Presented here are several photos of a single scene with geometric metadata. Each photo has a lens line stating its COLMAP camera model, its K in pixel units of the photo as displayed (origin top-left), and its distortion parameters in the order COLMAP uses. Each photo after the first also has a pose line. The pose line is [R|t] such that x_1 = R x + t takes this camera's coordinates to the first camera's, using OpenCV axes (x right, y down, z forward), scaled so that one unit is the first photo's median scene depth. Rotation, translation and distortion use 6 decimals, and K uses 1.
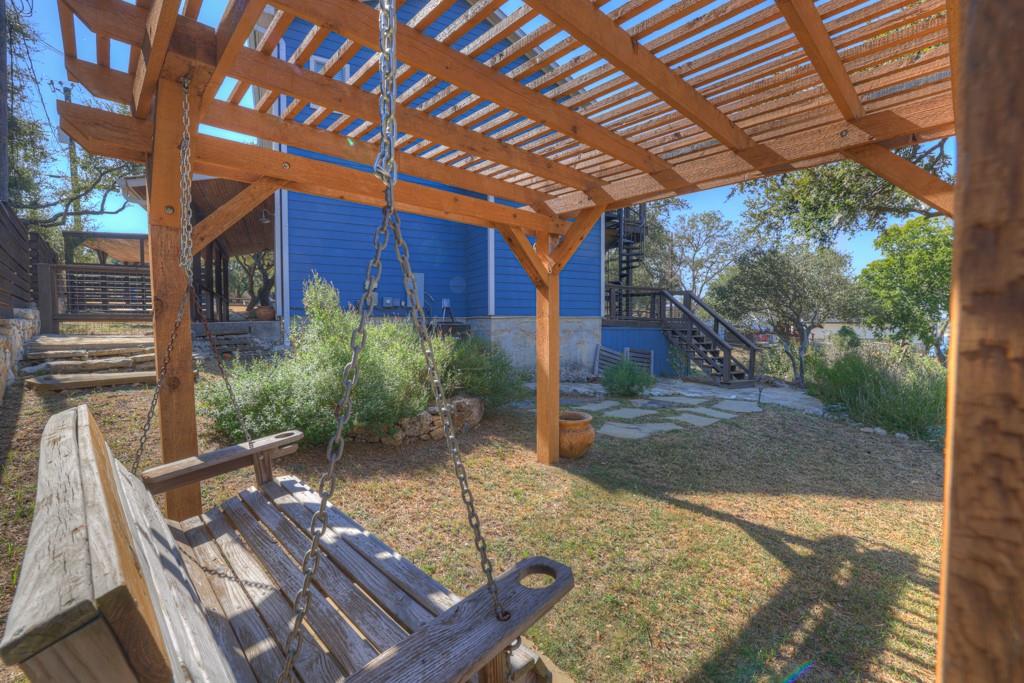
lens RADIAL K [[434.6, 0, 507.9], [0, 434.6, 345.4], [0, 0, 1]] dist [-0.030451, 0.005055]
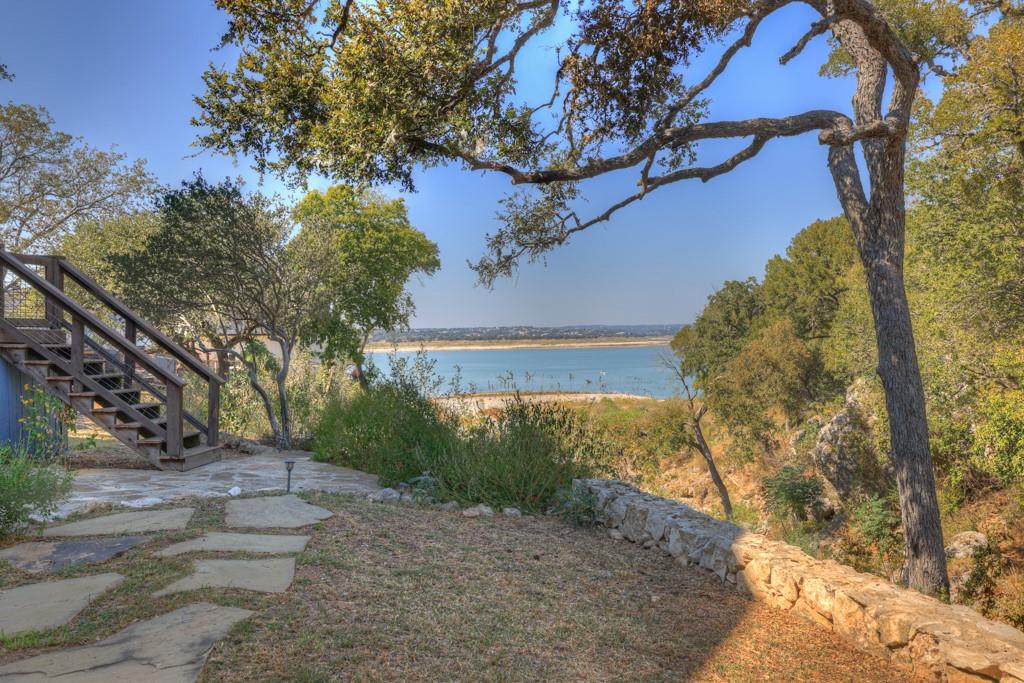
lens RADIAL K [[789.8, 0, 504.2], [0, 789.8, 343.9], [0, 0, 1]] dist [0.024987, 0.011184]
pose [[0.533481, -0.011185, 0.845738, -0.019209], [0.048152, 0.998693, -0.017165, -0.004646], [-0.844440, 0.049881, 0.533322, 0.221779]]
